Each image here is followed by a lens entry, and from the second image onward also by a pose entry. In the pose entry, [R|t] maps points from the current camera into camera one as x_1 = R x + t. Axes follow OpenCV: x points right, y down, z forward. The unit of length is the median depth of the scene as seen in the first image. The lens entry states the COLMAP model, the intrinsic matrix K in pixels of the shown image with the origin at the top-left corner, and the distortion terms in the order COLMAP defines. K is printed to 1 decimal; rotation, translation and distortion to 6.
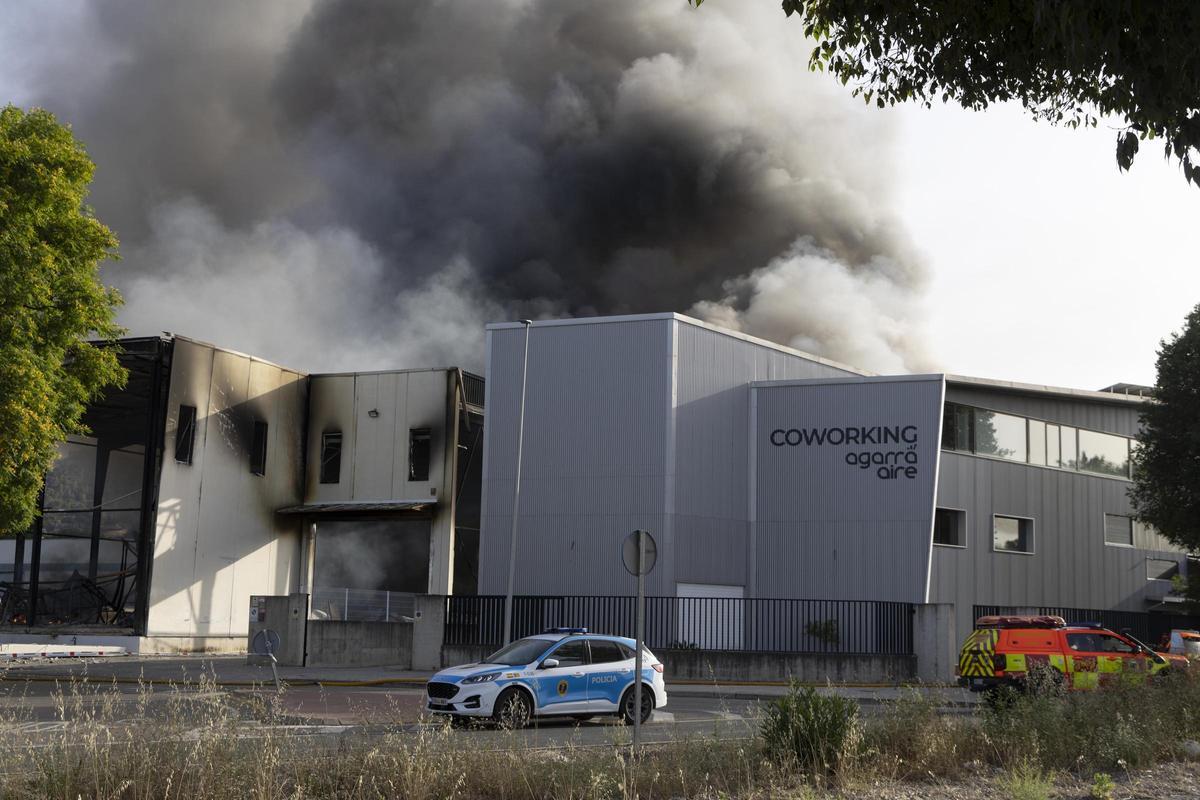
lens RADIAL K [[1625.4, 0, 619.3], [0, 1625.4, 387.3], [0, 0, 1]] dist [0.024399, 0.000000]
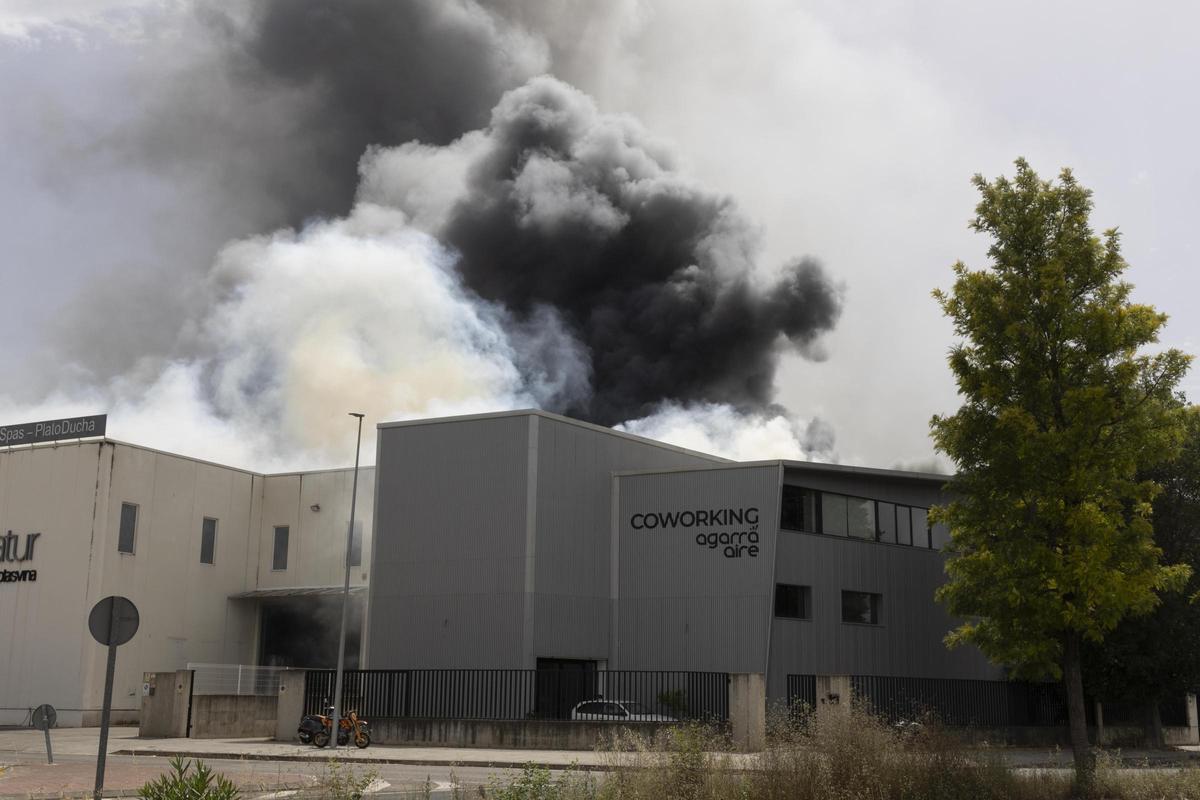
lens RADIAL K [[1372.0, 0, 604.3], [0, 1372.0, 397.4], [0, 0, 1]] dist [-0.010089, 0.000000]
pose [[0.998500, -0.020620, -0.050720, 0.128201], [0.017051, 0.997413, -0.069827, 0.012361], [0.052028, 0.068857, 0.996269, 0.078868]]
